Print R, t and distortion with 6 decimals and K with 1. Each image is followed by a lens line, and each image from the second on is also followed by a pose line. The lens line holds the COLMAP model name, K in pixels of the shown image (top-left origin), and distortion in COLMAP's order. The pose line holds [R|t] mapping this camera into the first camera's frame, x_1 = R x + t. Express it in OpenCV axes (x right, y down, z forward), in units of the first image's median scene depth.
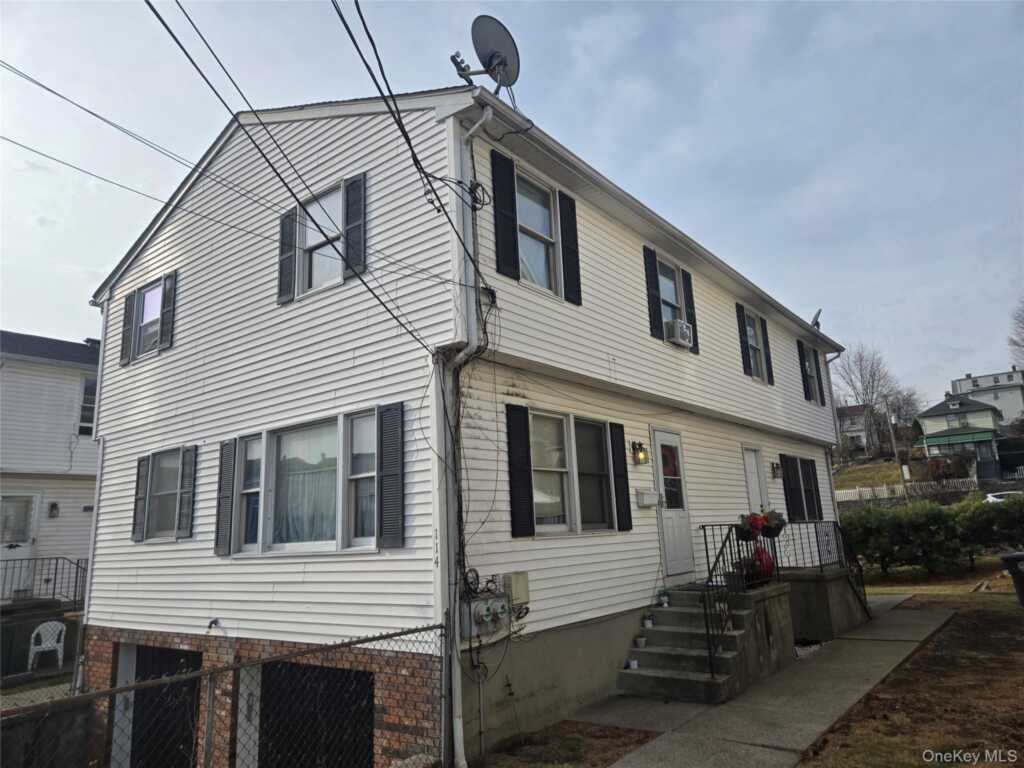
lens RADIAL K [[693.2, 0, 507.6], [0, 693.2, 375.0], [0, 0, 1]] dist [0.080033, -0.068345]
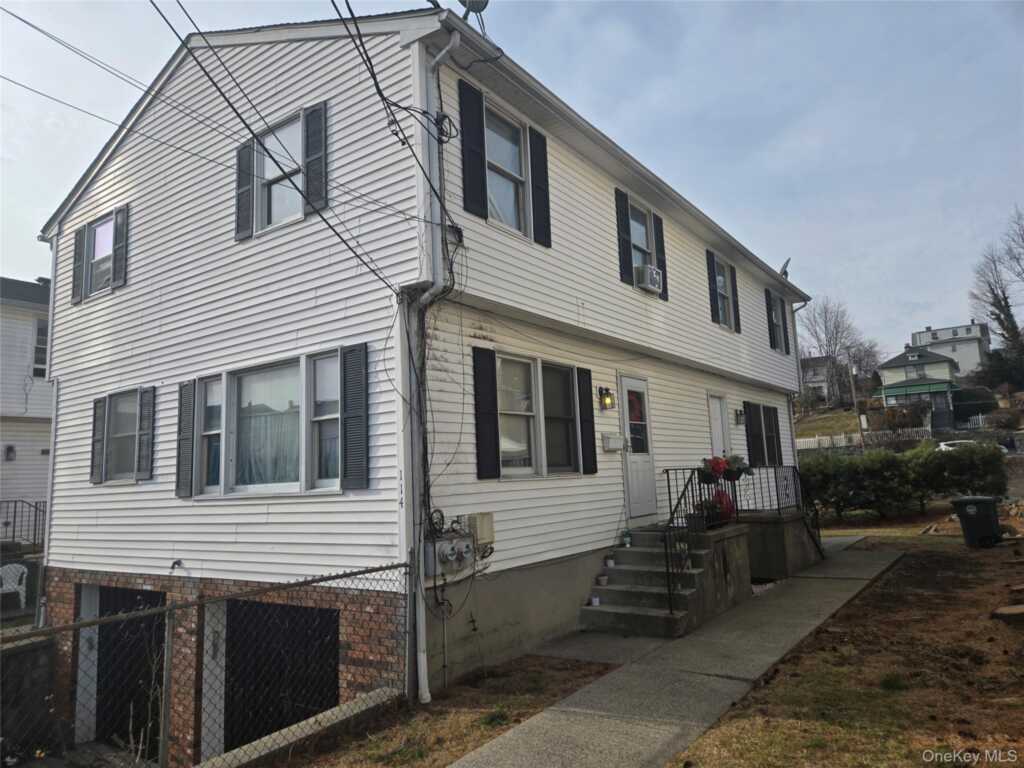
lens RADIAL K [[693.2, 0, 505.3], [0, 693.2, 376.7], [0, 0, 1]] dist [0.080033, -0.068345]
pose [[0.999198, 0.007714, 0.039284, 0.004974], [-0.010616, 0.997187, 0.074194, 0.009649], [-0.038601, -0.074551, 0.996470, 0.010898]]
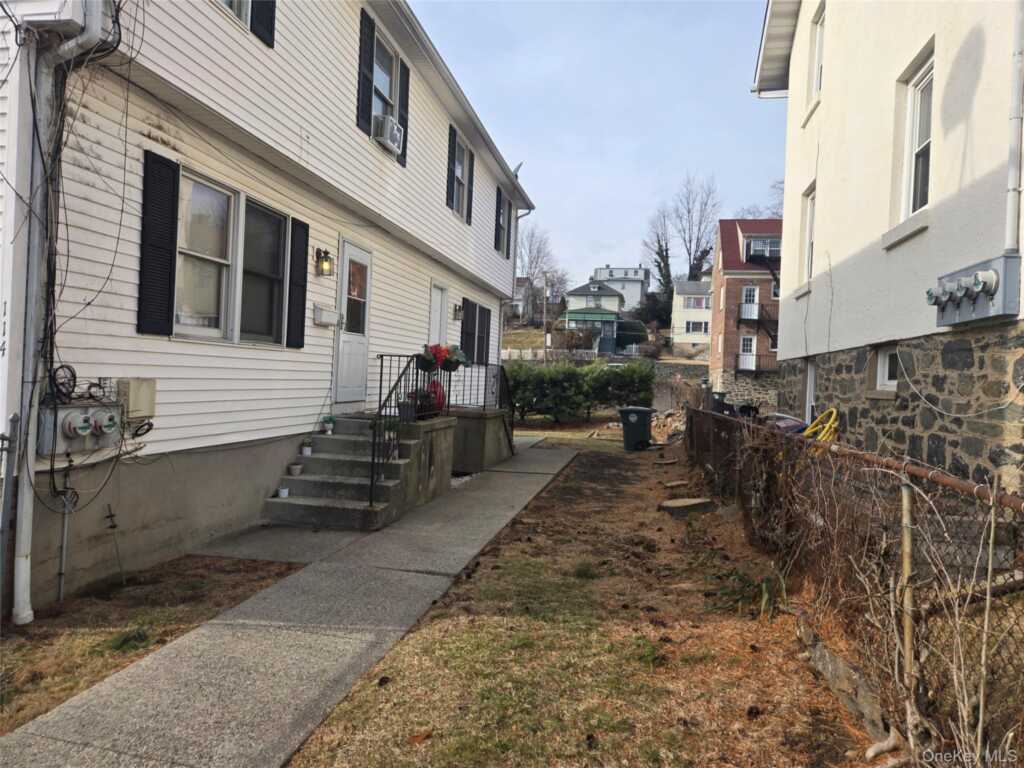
lens RADIAL K [[693.2, 0, 510.3], [0, 693.2, 374.0], [0, 0, 1]] dist [0.080033, -0.068345]
pose [[0.887305, 0.089256, 0.452463, 0.020218], [-0.183754, 0.968276, 0.169343, 0.064891], [-0.422994, -0.233401, 0.875557, 0.141806]]
